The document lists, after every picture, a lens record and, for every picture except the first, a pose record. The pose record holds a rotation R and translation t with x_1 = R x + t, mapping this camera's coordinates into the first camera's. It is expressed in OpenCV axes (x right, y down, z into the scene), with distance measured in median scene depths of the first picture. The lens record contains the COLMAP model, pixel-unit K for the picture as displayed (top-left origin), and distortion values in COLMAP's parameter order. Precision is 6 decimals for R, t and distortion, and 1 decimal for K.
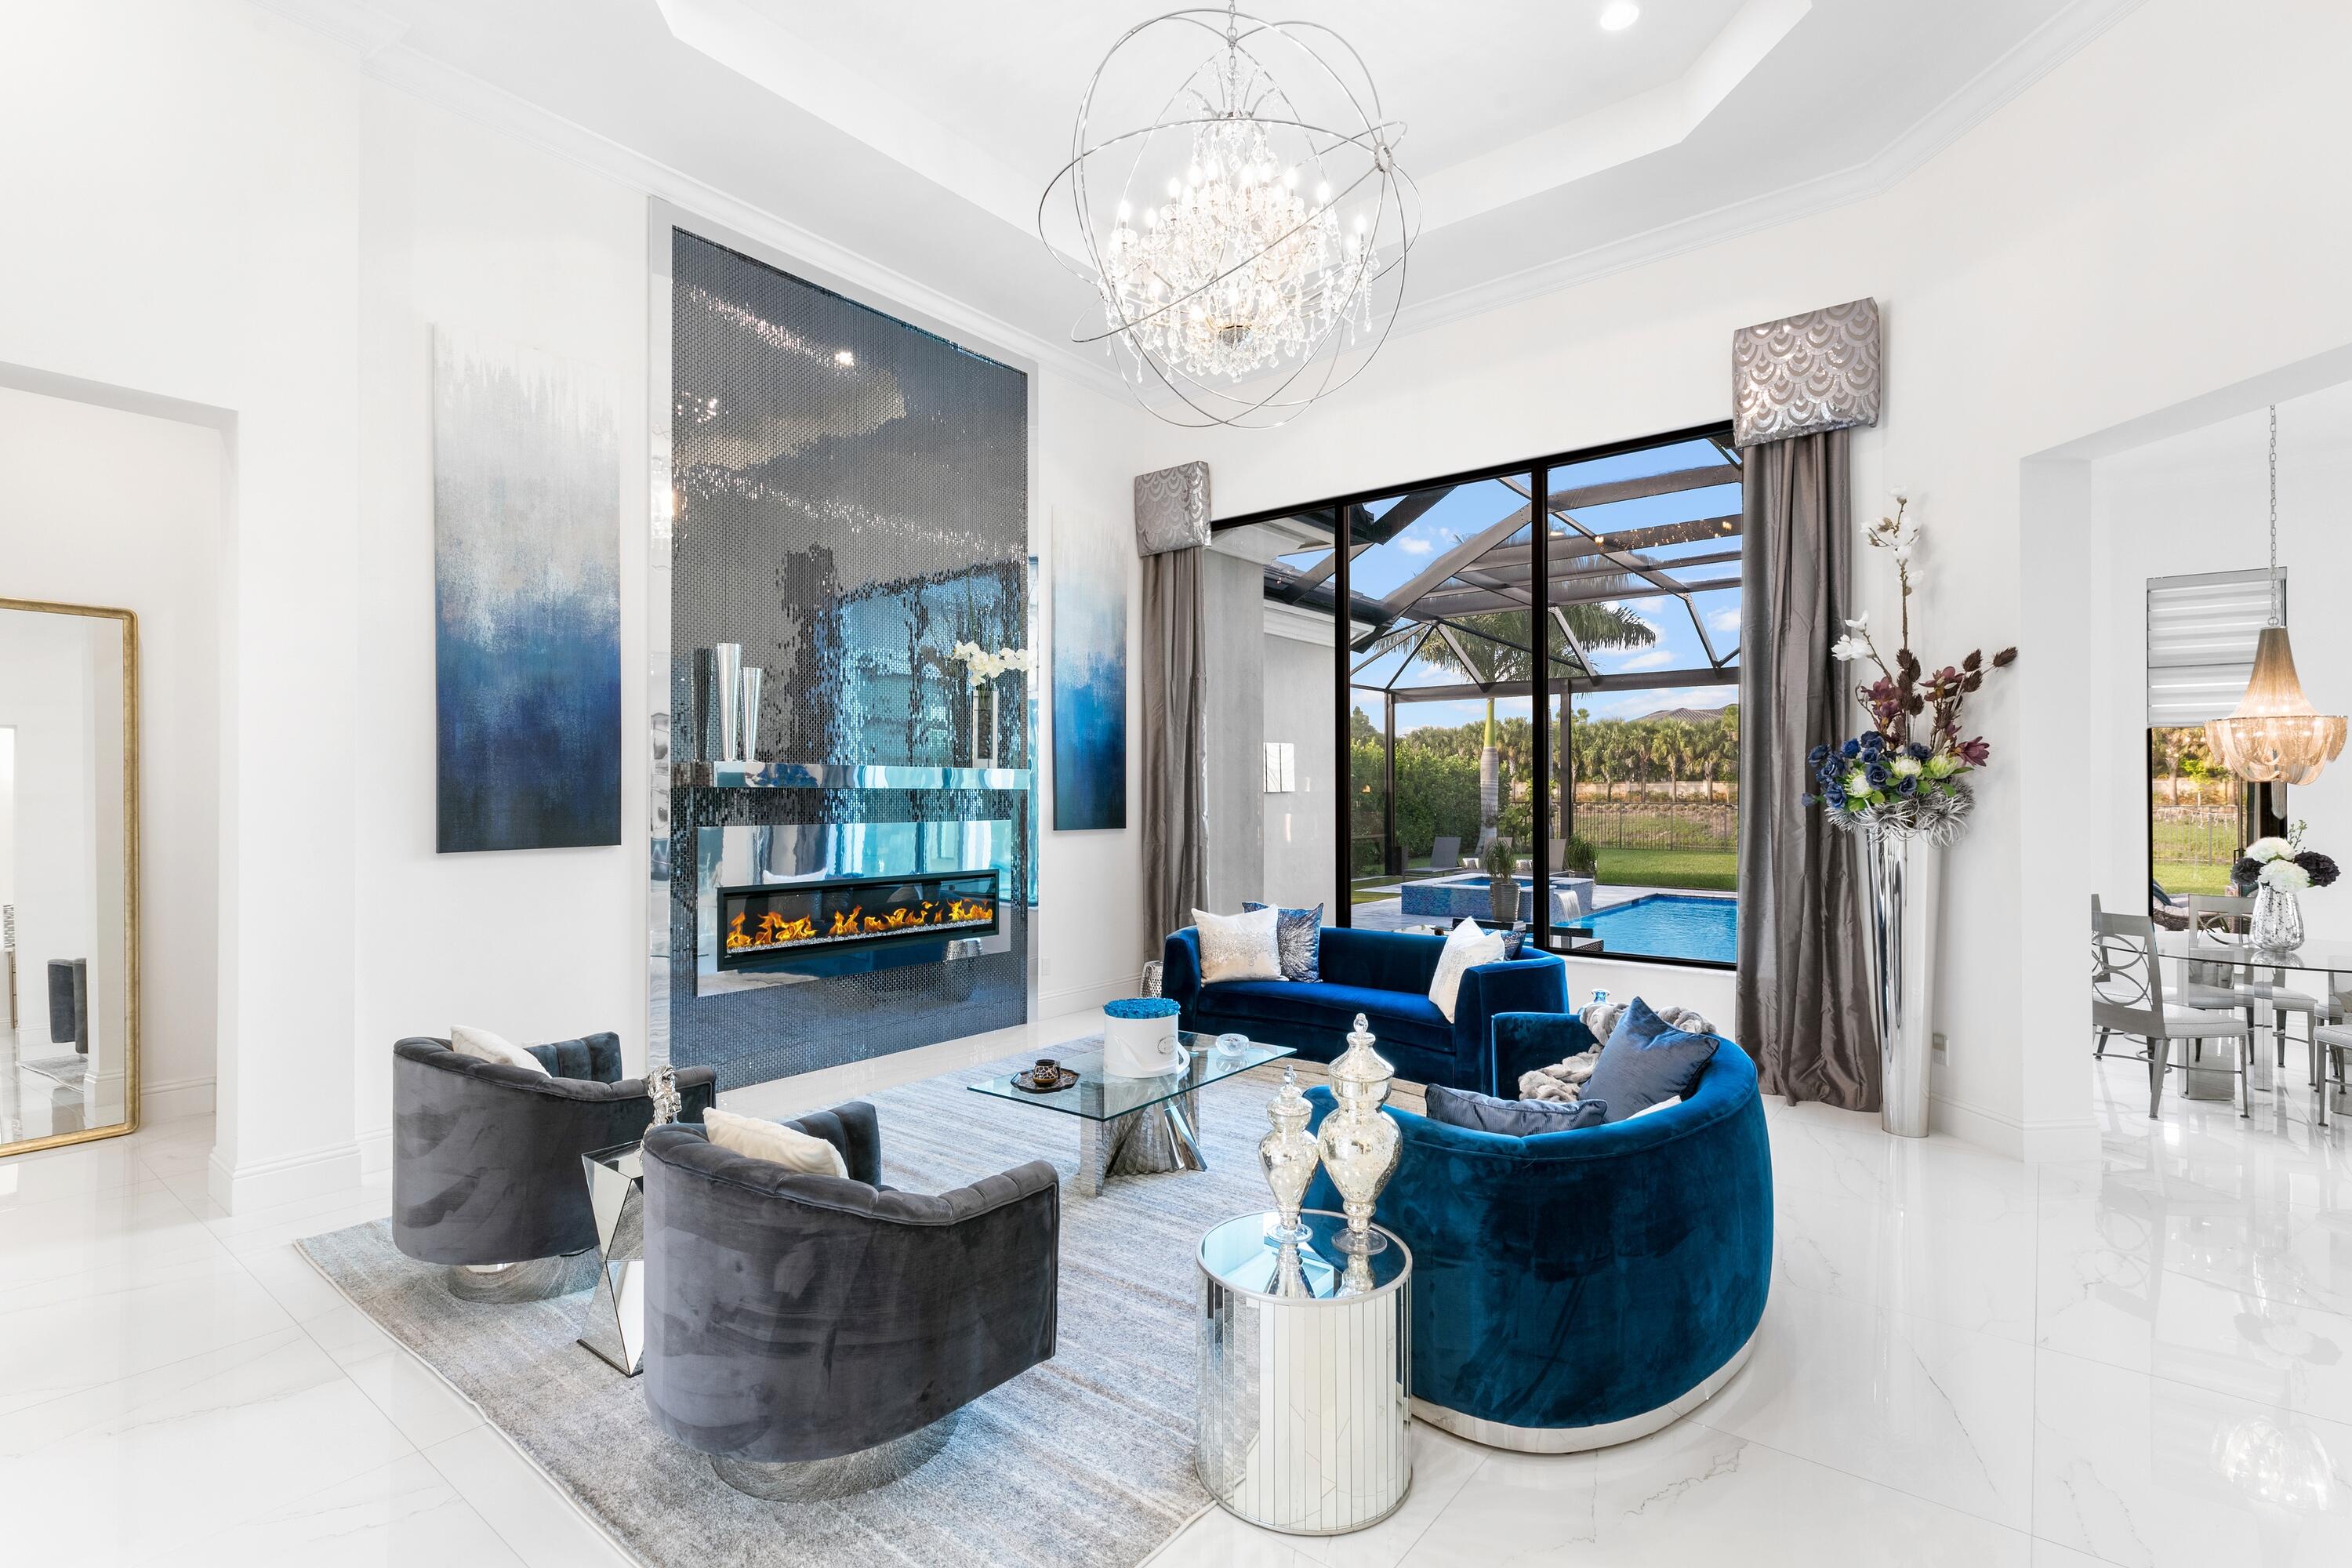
lens RADIAL K [[1066.9, 0, 1176.0], [0, 1066.9, 784.0], [0, 0, 1]] dist [0.015076, 0.000191]
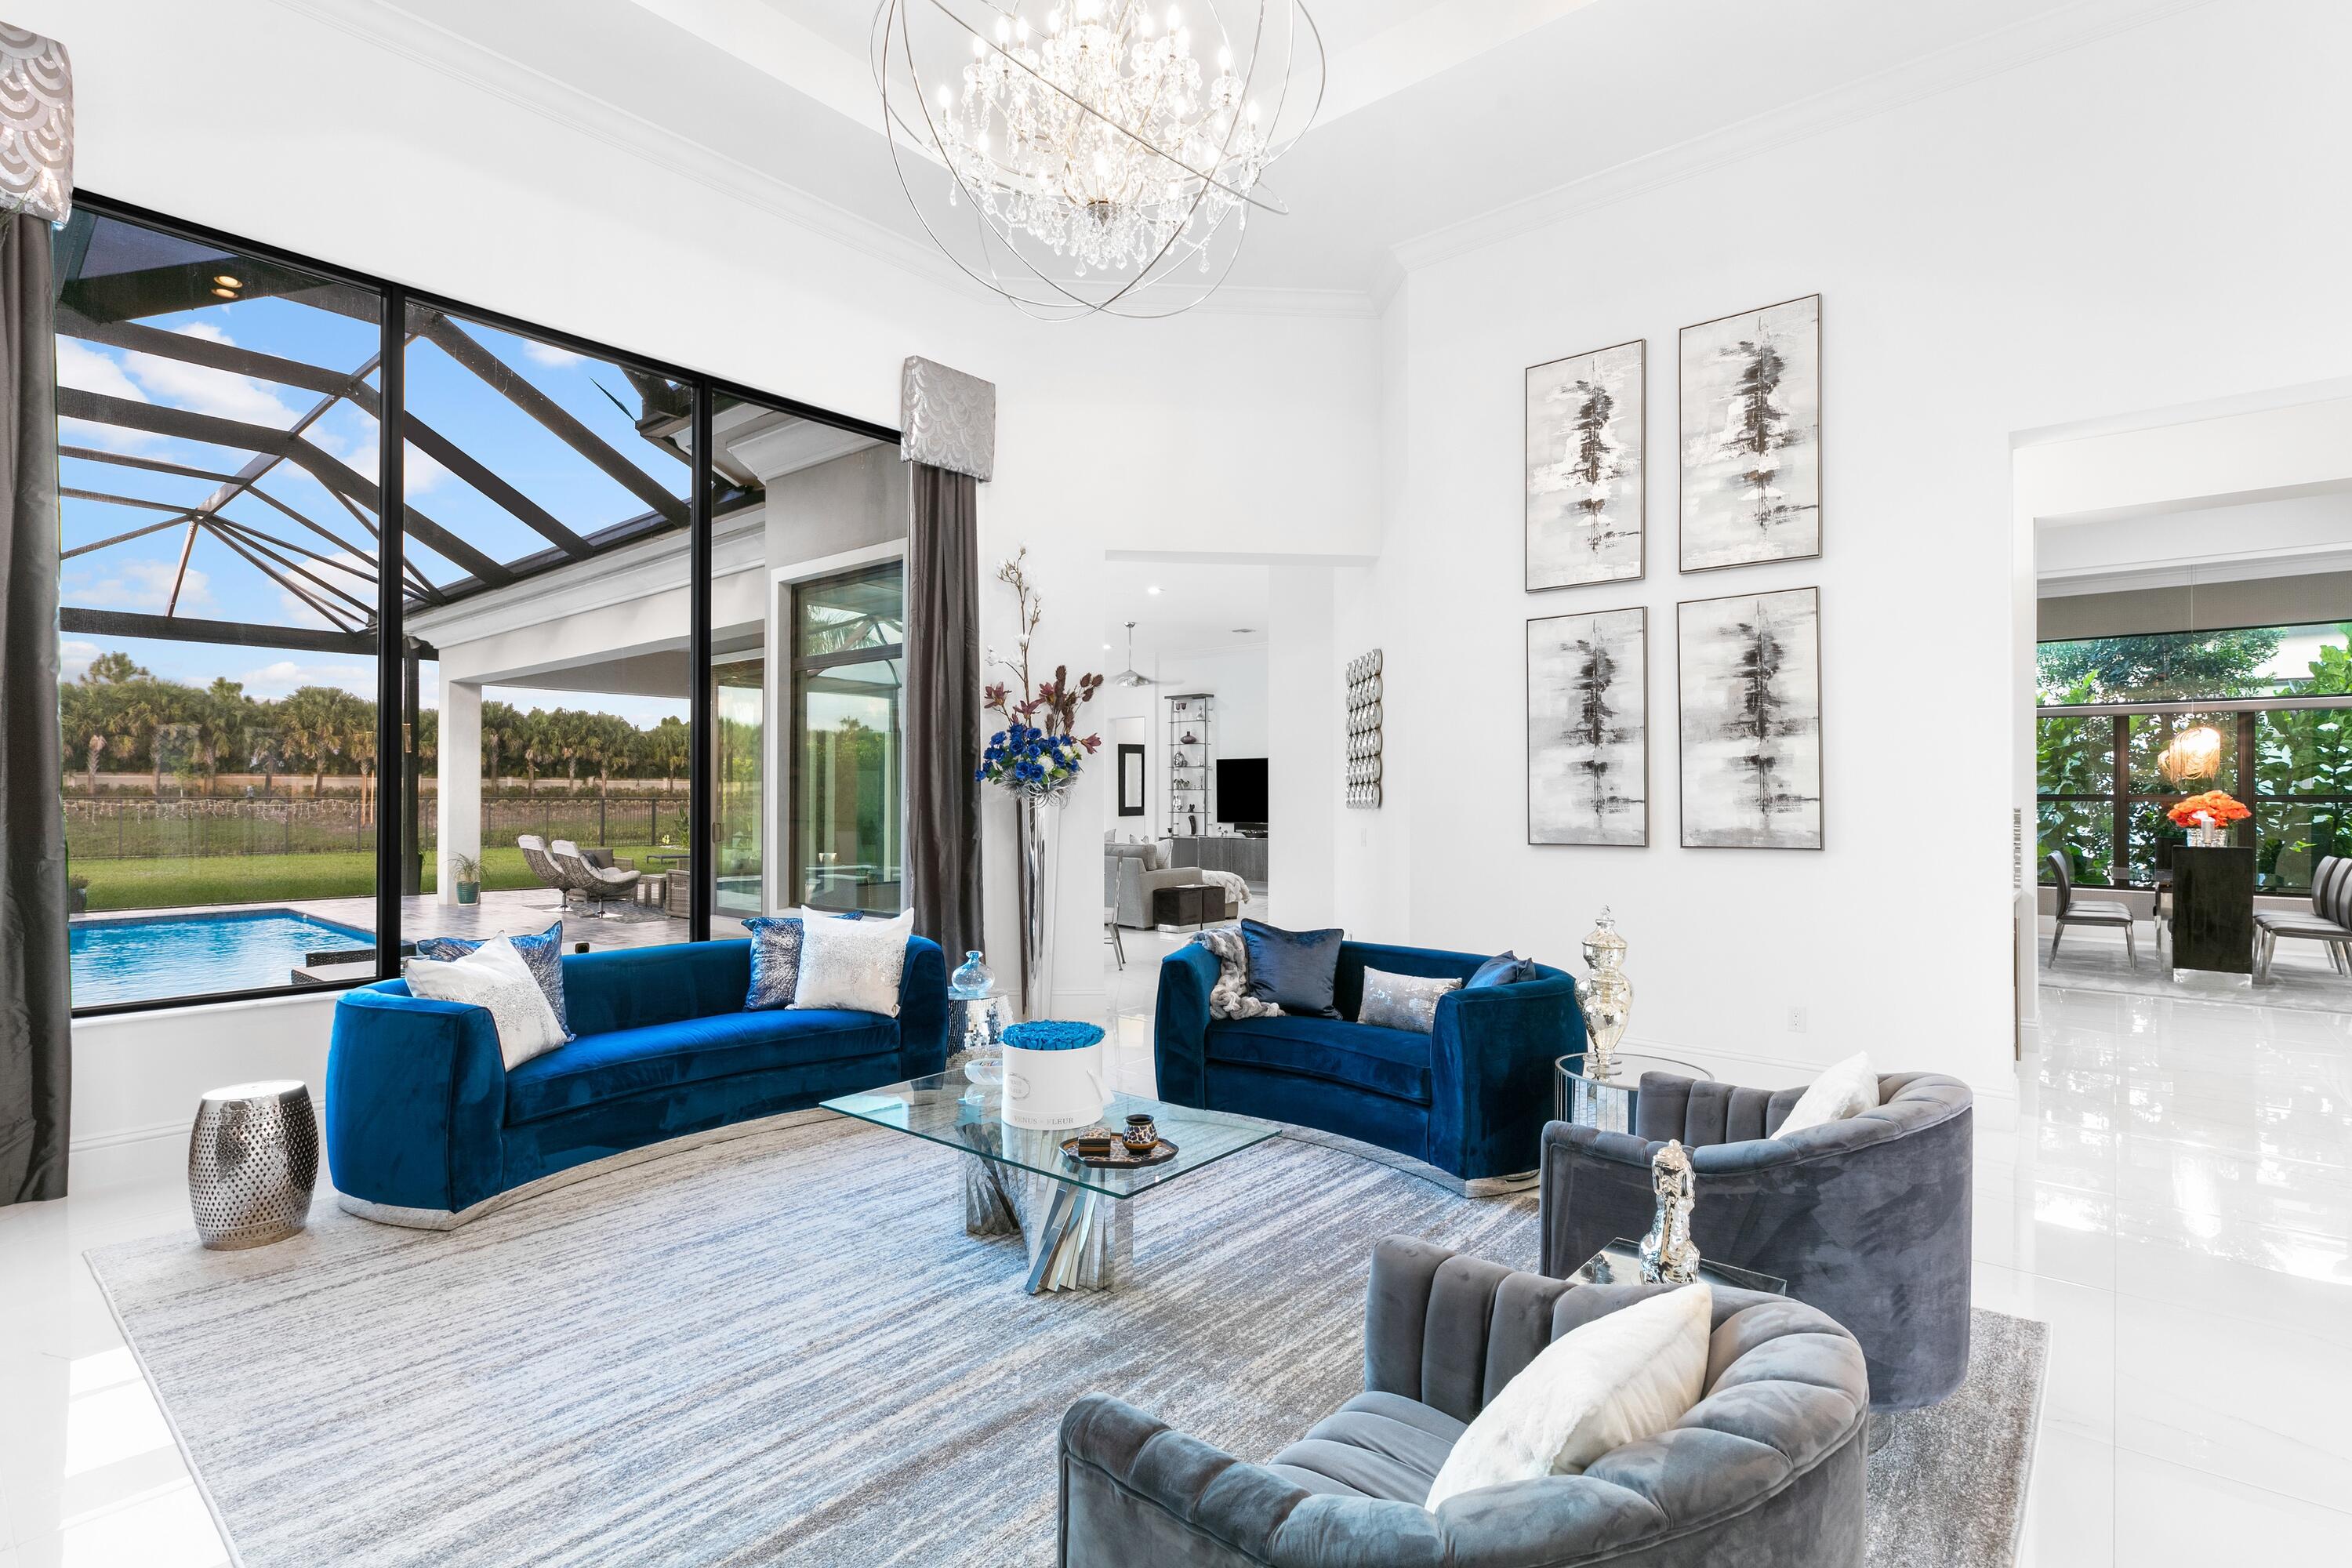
lens RADIAL K [[1113.1, 0, 1176.0], [0, 1113.1, 784.0], [0, 0, 1]] dist [0.001727, 0.000160]
pose [[0.024965, 0.011319, 0.999624, -0.712194], [-0.013611, 0.999847, -0.010981, 0.038385], [-0.999596, -0.013332, 0.025115, 0.789364]]
